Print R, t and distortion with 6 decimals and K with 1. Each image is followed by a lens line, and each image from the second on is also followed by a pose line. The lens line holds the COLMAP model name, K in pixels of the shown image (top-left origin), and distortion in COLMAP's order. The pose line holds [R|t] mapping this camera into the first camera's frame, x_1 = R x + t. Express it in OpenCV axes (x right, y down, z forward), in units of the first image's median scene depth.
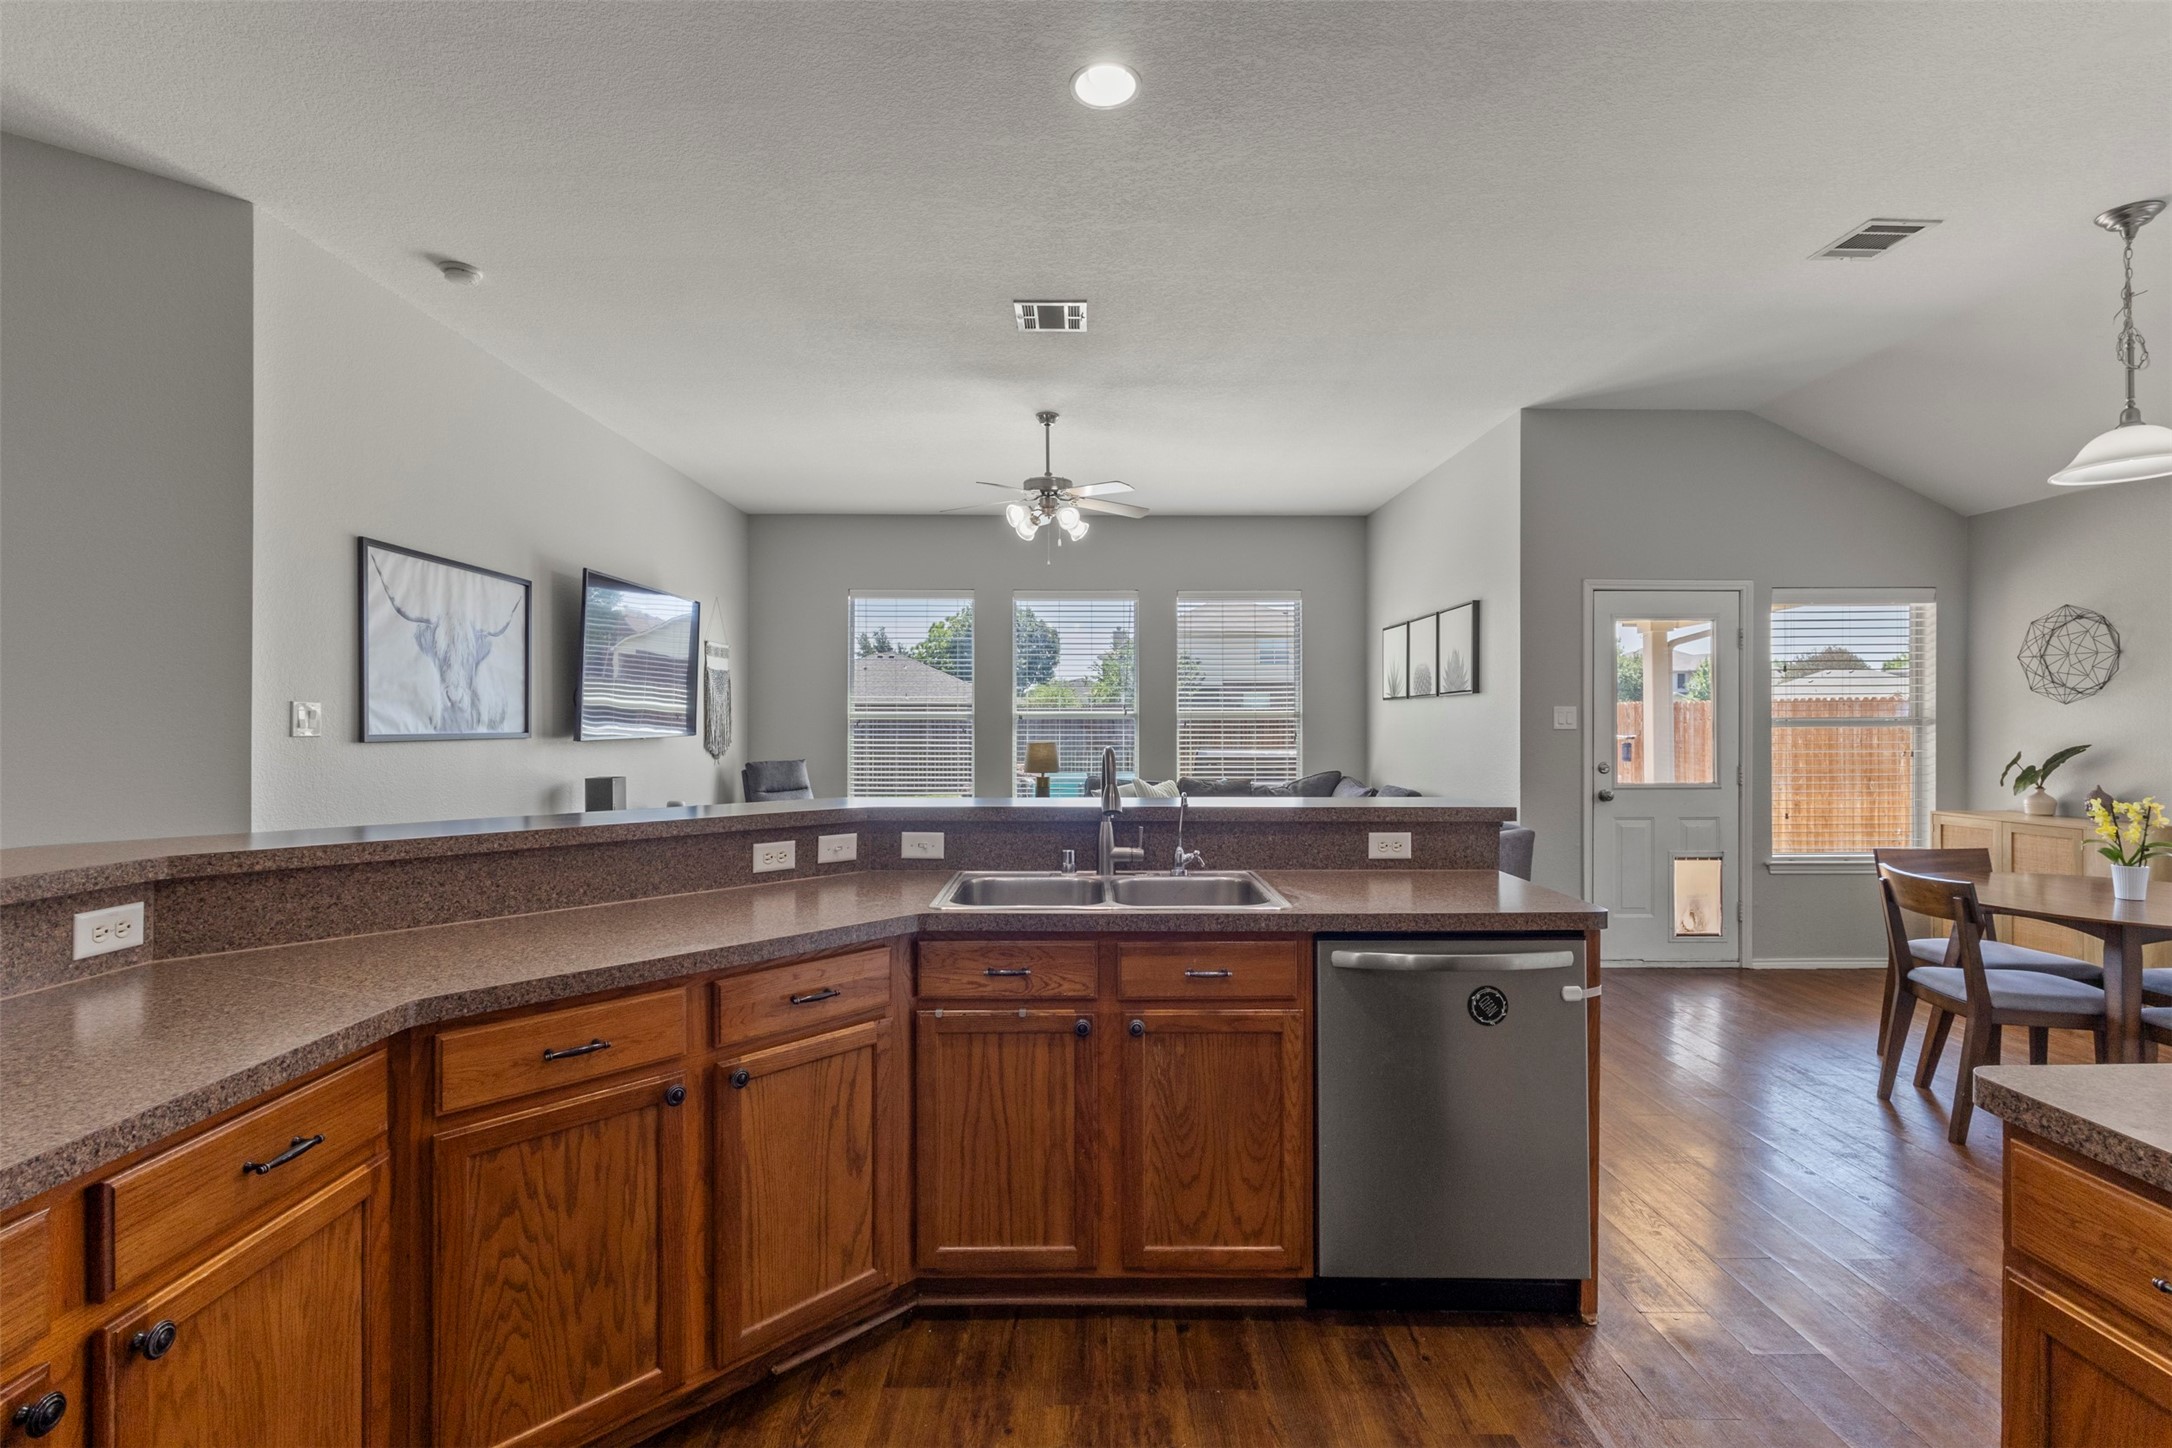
lens RADIAL K [[1002.8, 0, 1074.8], [0, 1002.8, 727.8], [0, 0, 1]] dist [-0.004652, -0.000575]
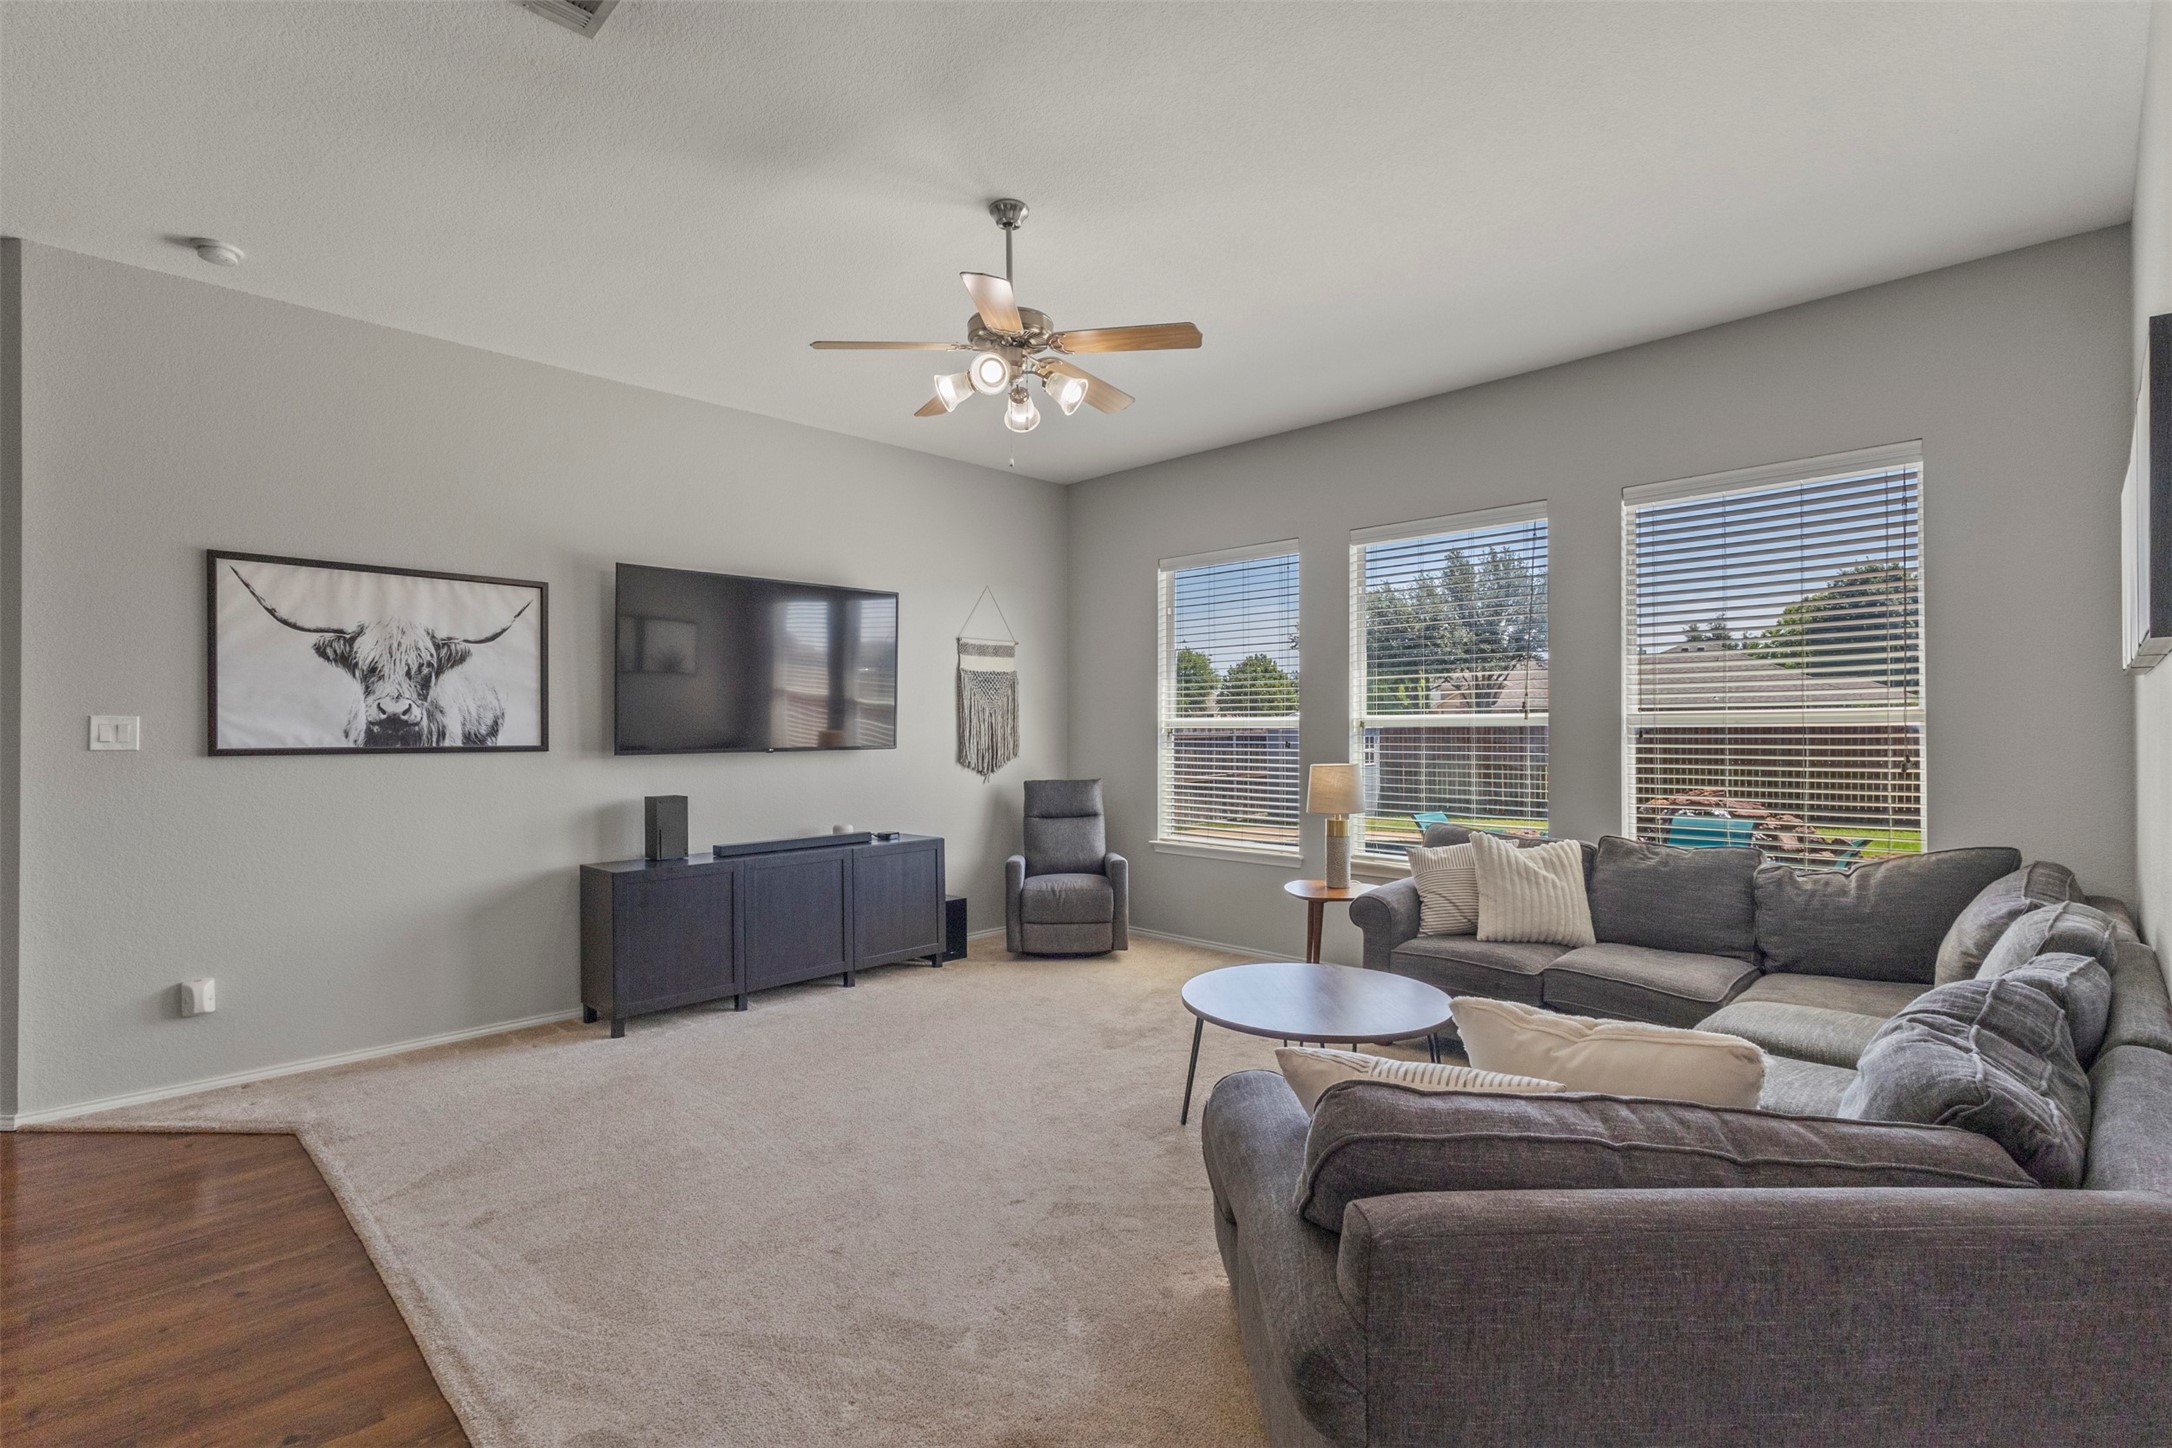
lens RADIAL K [[1002.8, 0, 1087.2], [0, 1002.8, 725.7], [0, 0, 1]] dist [-0.004652, -0.000575]
pose [[0.711173, -0.003269, -0.703009, 0.496275], [-0.001339, 0.999981, -0.006005, -0.009314], [0.703015, 0.005212, 0.711156, 0.743864]]
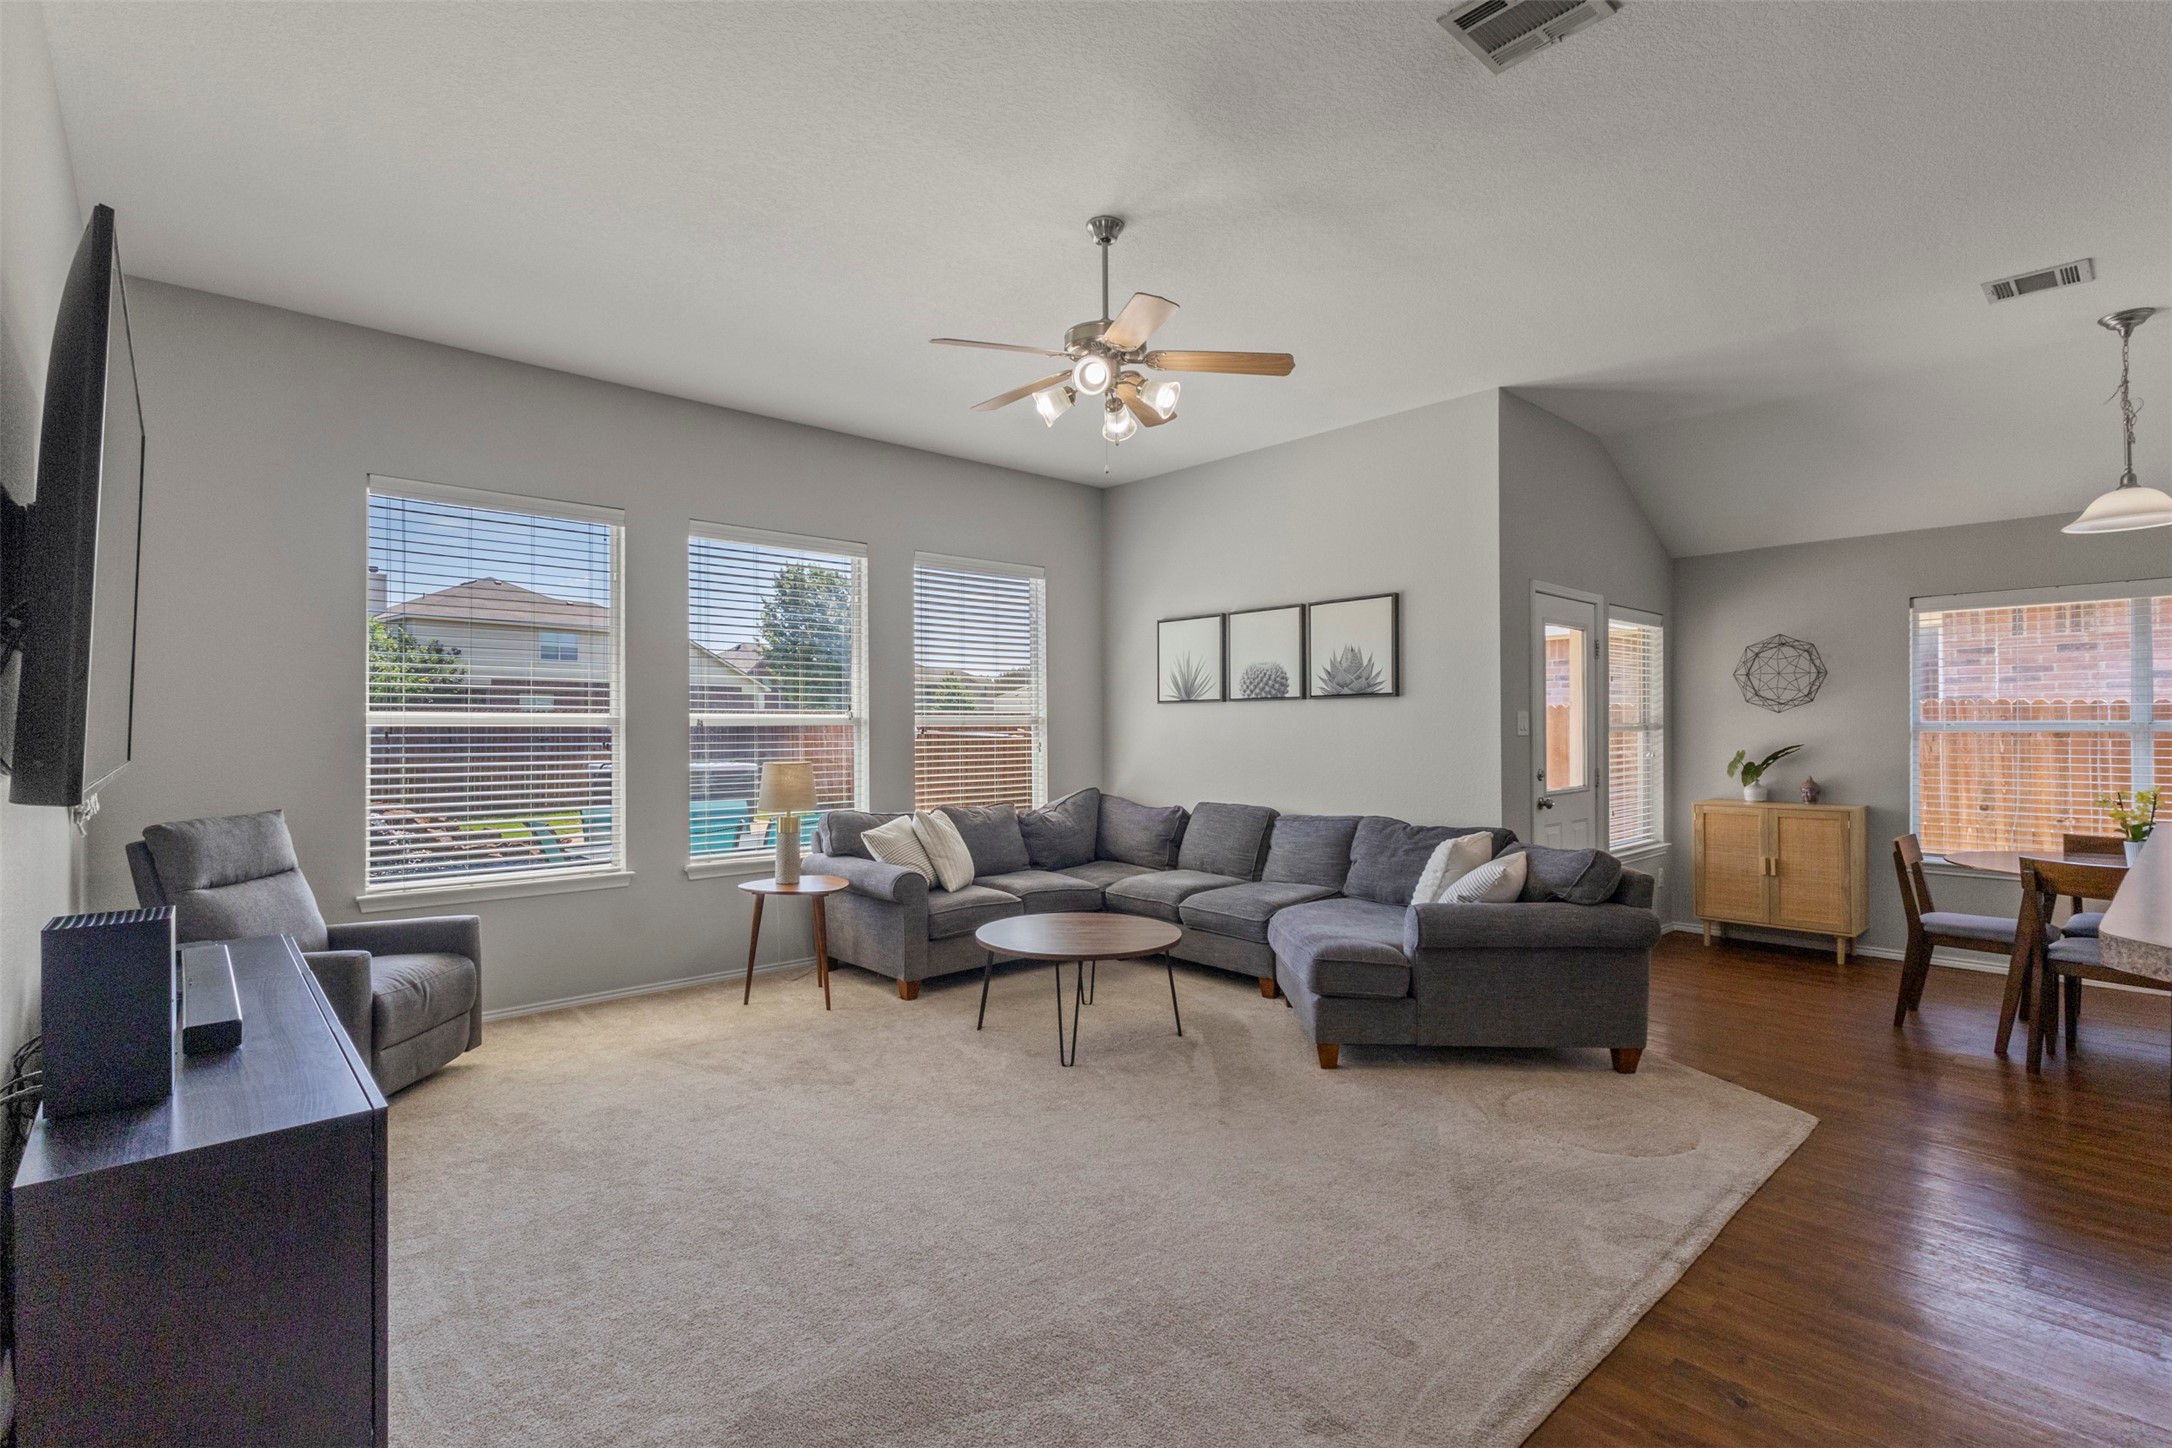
lens RADIAL K [[1002.8, 0, 1079.3], [0, 1002.8, 719.2], [0, 0, 1]] dist [-0.004652, -0.000575]
pose [[0.746894, 0.003726, 0.664933, -0.529409], [0.006702, 0.999891, -0.013131, -0.004947], [-0.664909, 0.014264, 0.746788, 0.672208]]
